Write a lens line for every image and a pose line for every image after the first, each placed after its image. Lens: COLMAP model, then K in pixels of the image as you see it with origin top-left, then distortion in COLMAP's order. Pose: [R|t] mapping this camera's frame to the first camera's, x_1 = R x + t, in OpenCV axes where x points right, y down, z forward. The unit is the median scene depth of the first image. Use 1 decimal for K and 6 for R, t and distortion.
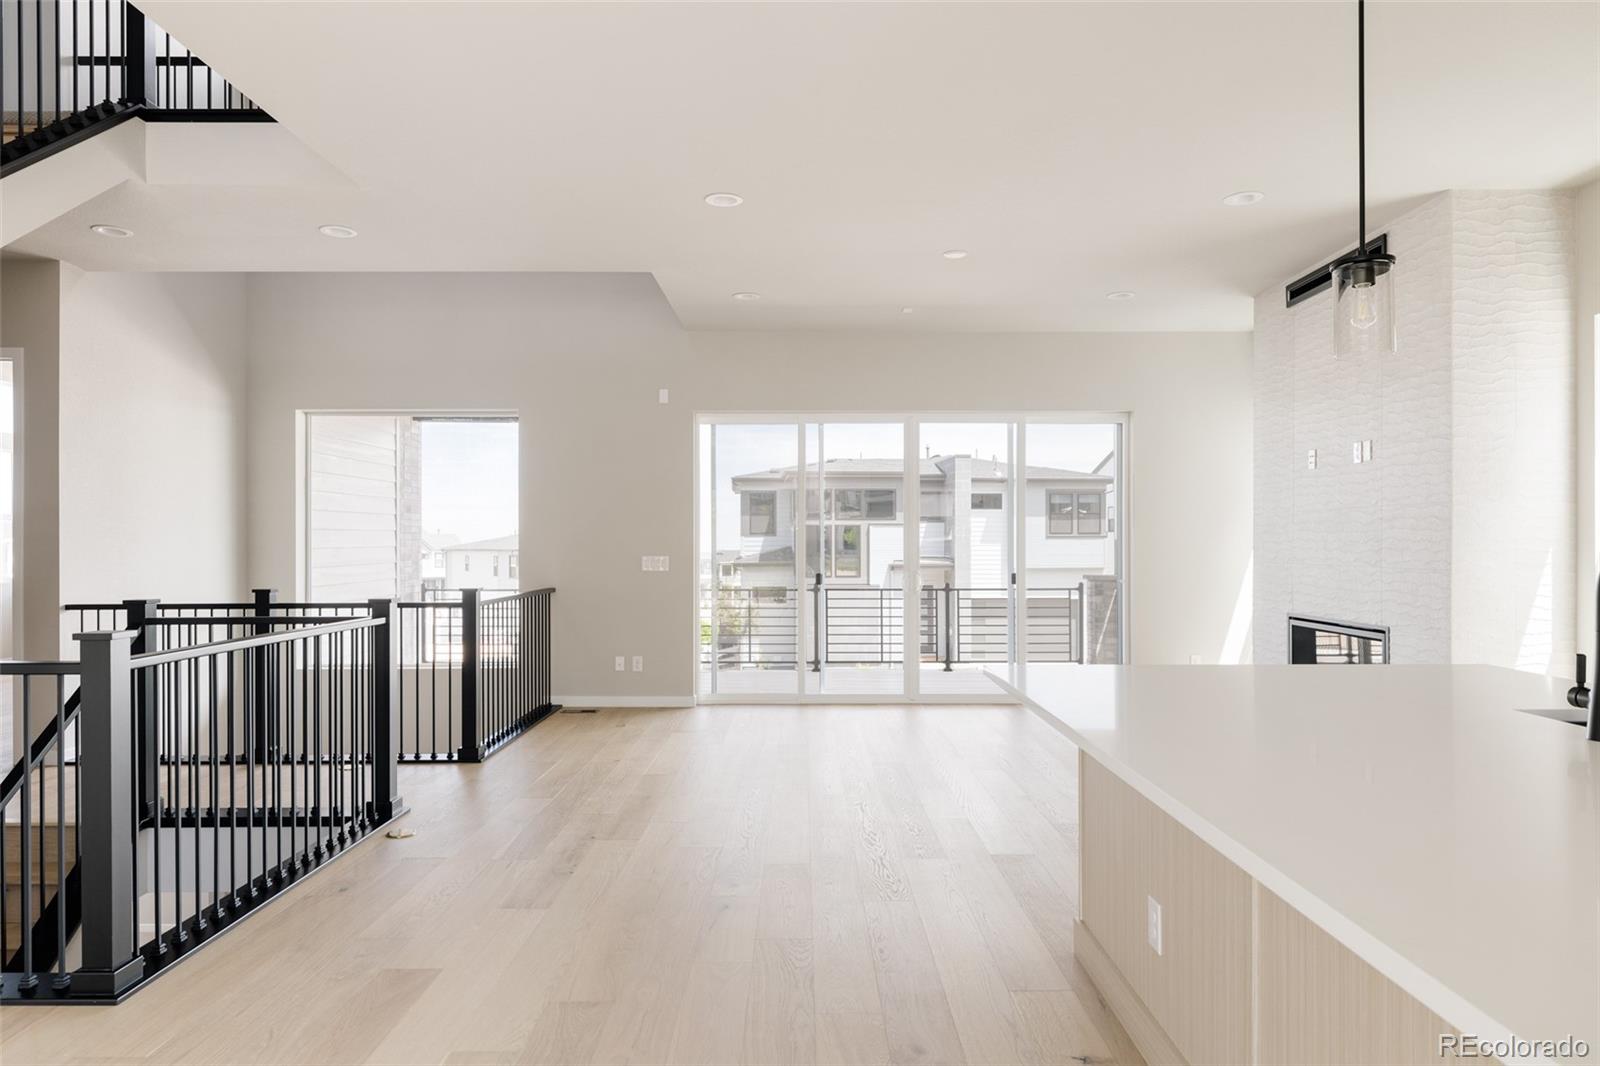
lens RADIAL K [[1017.1, 0, 810.9], [0, 1017.1, 542.6], [0, 0, 1]] dist [0.006076, -0.002715]
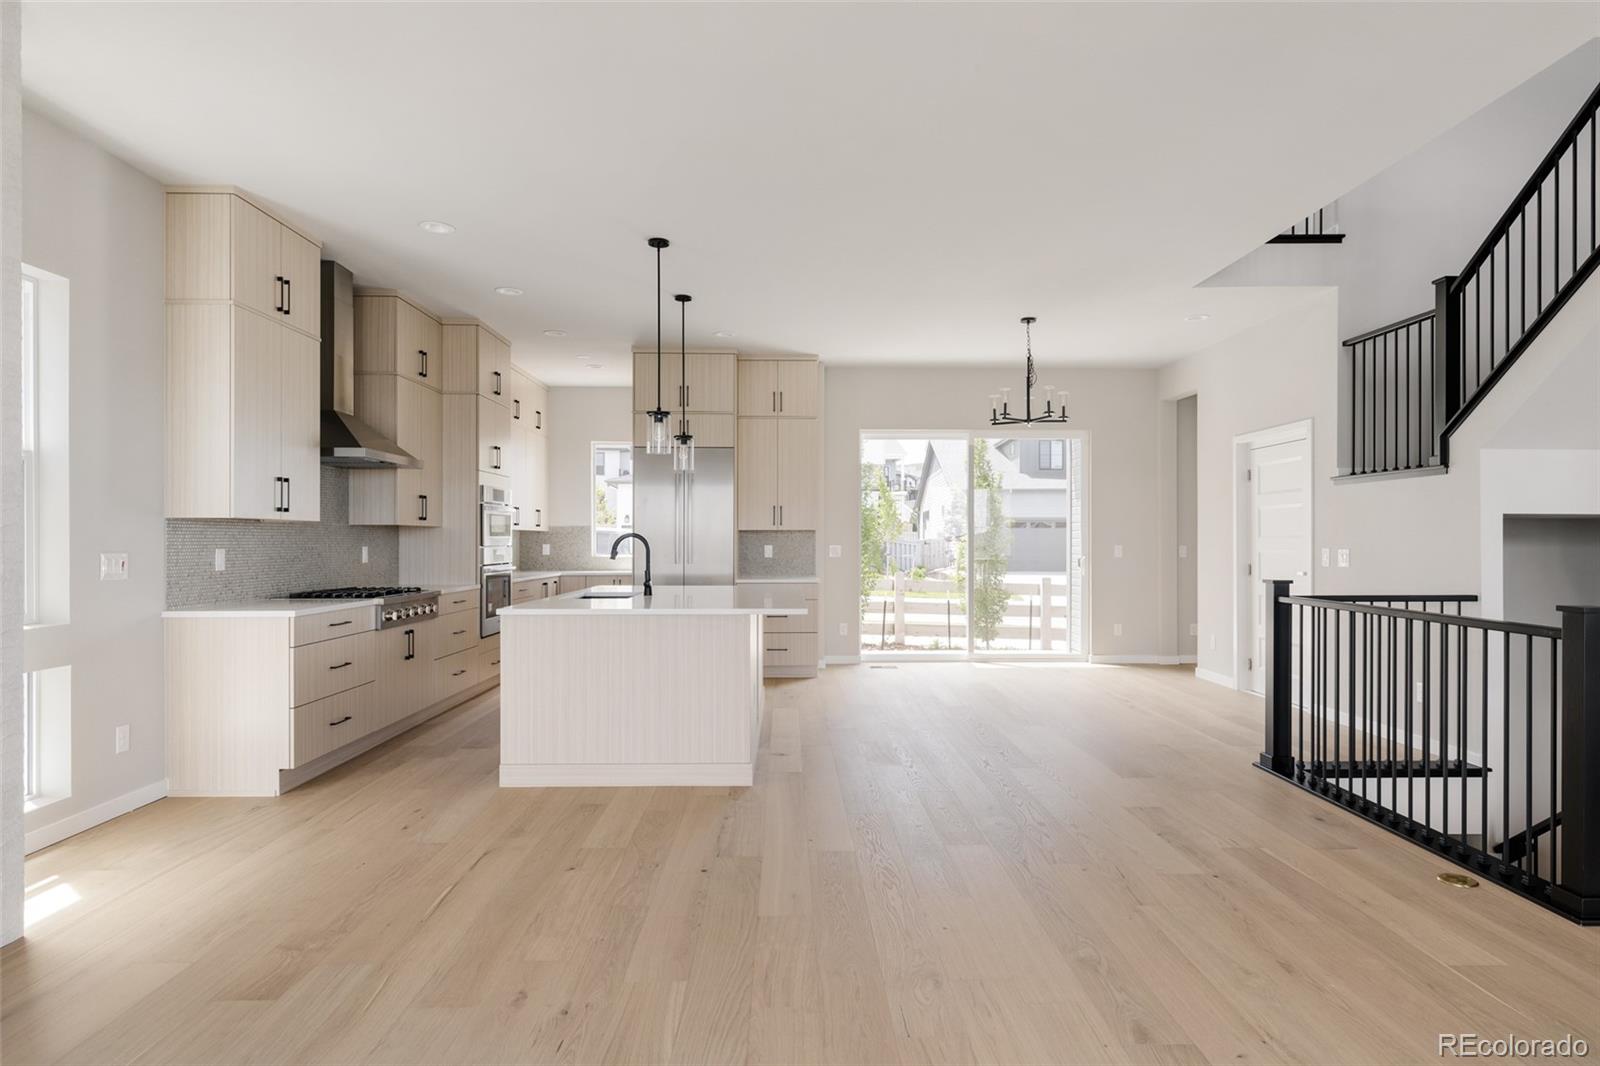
lens RADIAL K [[916.9, 0, 810.8], [0, 916.9, 539.4], [0, 0, 1]] dist [0.001687, 0.001103]
pose [[-0.999851, 0.001510, -0.017210, 0.124862], [0.001507, 0.999999, 0.000167, 0.006608], [0.017210, 0.000141, -0.999852, 1.606635]]
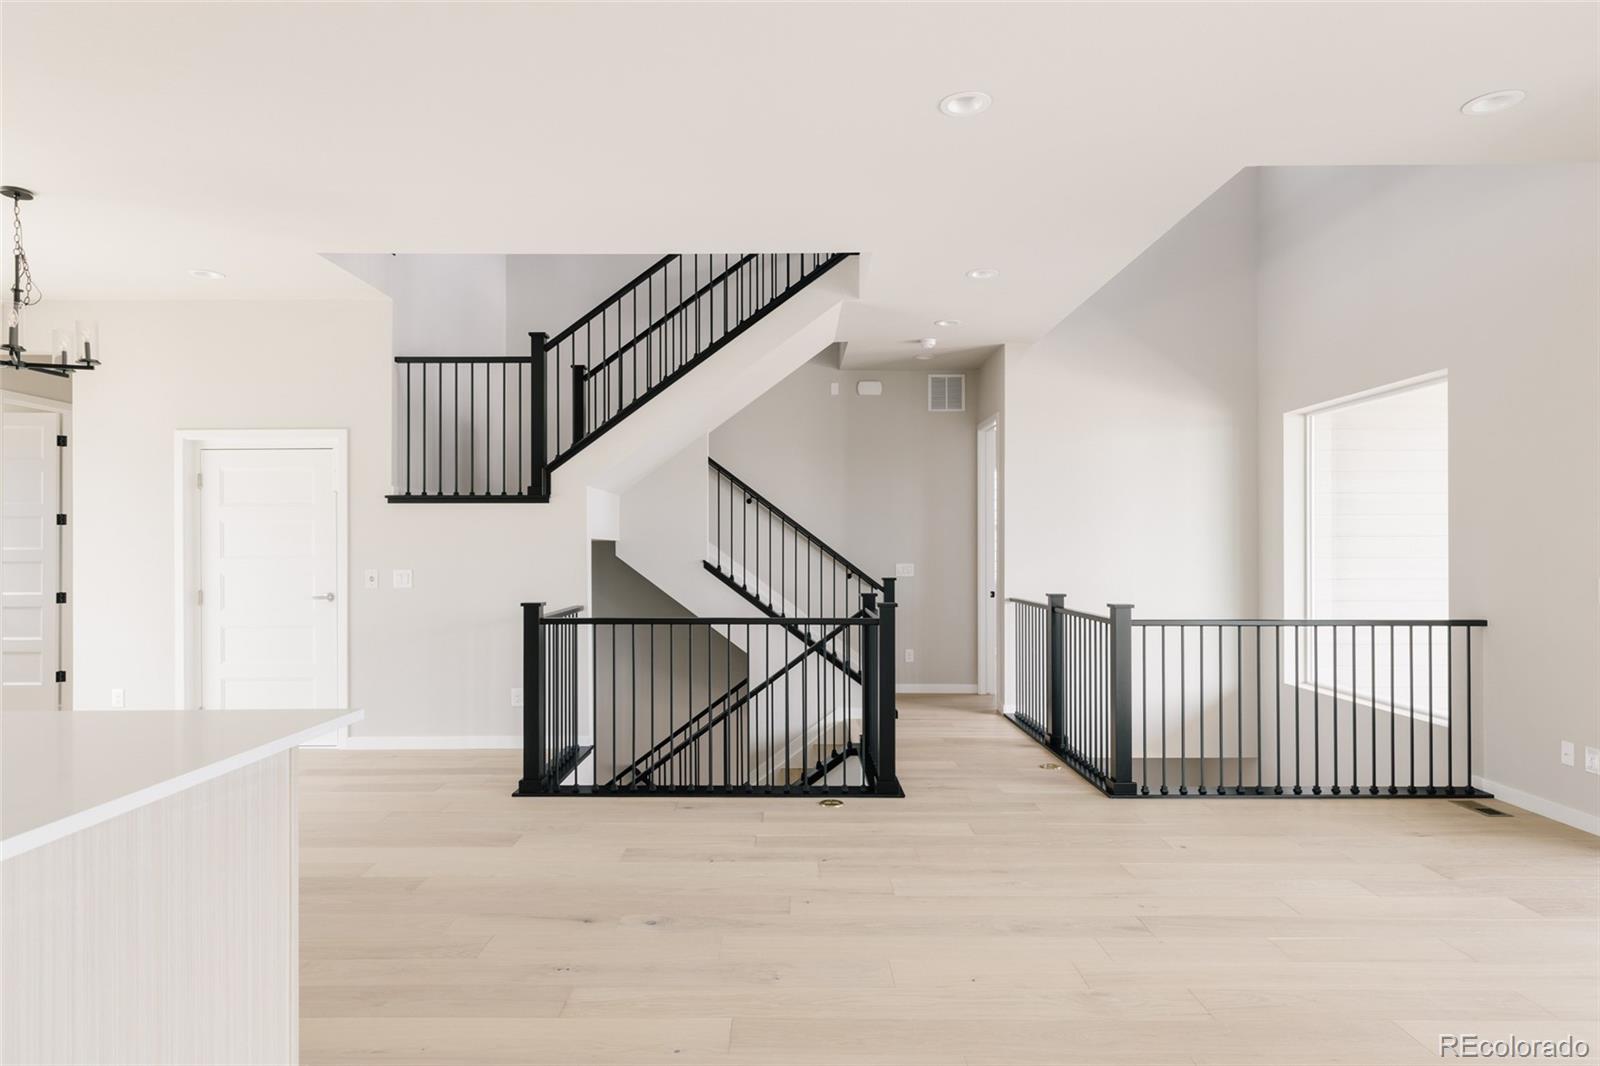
lens RADIAL K [[916.9, 0, 792.8], [0, 916.9, 538.5], [0, 0, 1]] dist [0.001687, 0.001103]
pose [[-0.005785, -0.010034, -0.999933, 0.605431], [0.001881, 0.999948, -0.010046, -0.007621], [0.999981, -0.001939, -0.005765, 0.888643]]
